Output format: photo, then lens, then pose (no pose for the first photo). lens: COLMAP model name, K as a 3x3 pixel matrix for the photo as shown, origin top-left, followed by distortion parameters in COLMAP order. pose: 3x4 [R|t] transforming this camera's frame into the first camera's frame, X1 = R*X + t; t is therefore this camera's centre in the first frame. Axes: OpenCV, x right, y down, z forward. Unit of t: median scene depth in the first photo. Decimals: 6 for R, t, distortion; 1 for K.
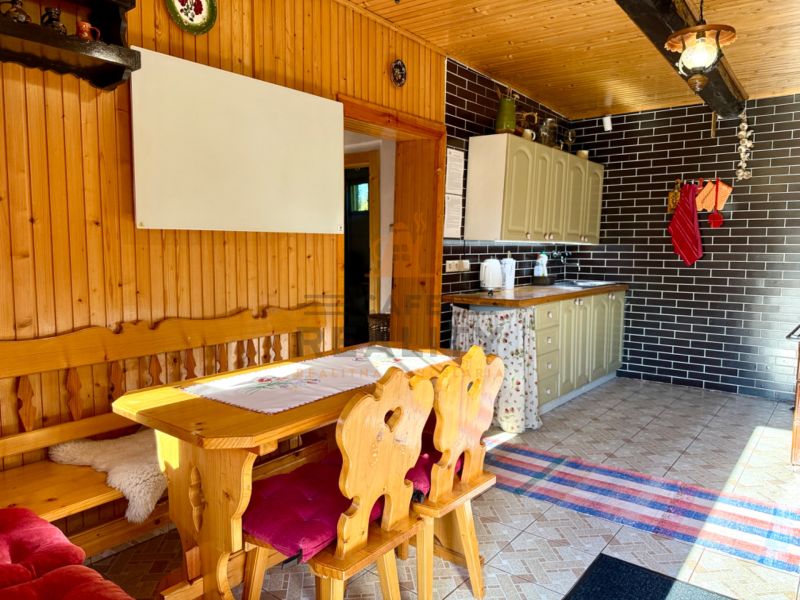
lens RADIAL K [[560.2, 0, 398.6], [0, 560.2, 299.3], [0, 0, 1]] dist [0.004527, -0.002432]
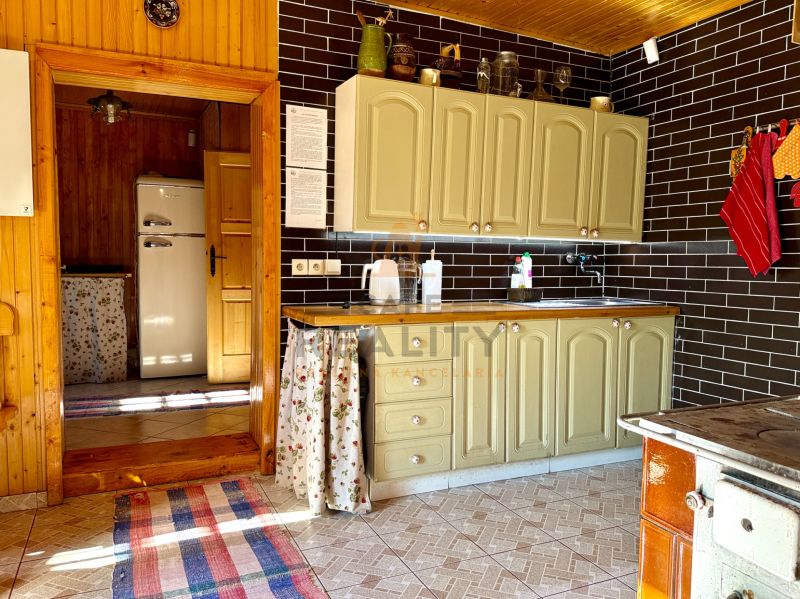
lens RADIAL K [[607.8, 0, 400.6], [0, 607.8, 305.6], [0, 0, 1]] dist [-0.005101, -0.004103]
pose [[0.896082, 0.038022, -0.442257, 0.495943], [-0.048962, 0.998711, -0.013343, -0.004680], [0.441180, 0.033610, 0.896789, 0.311178]]
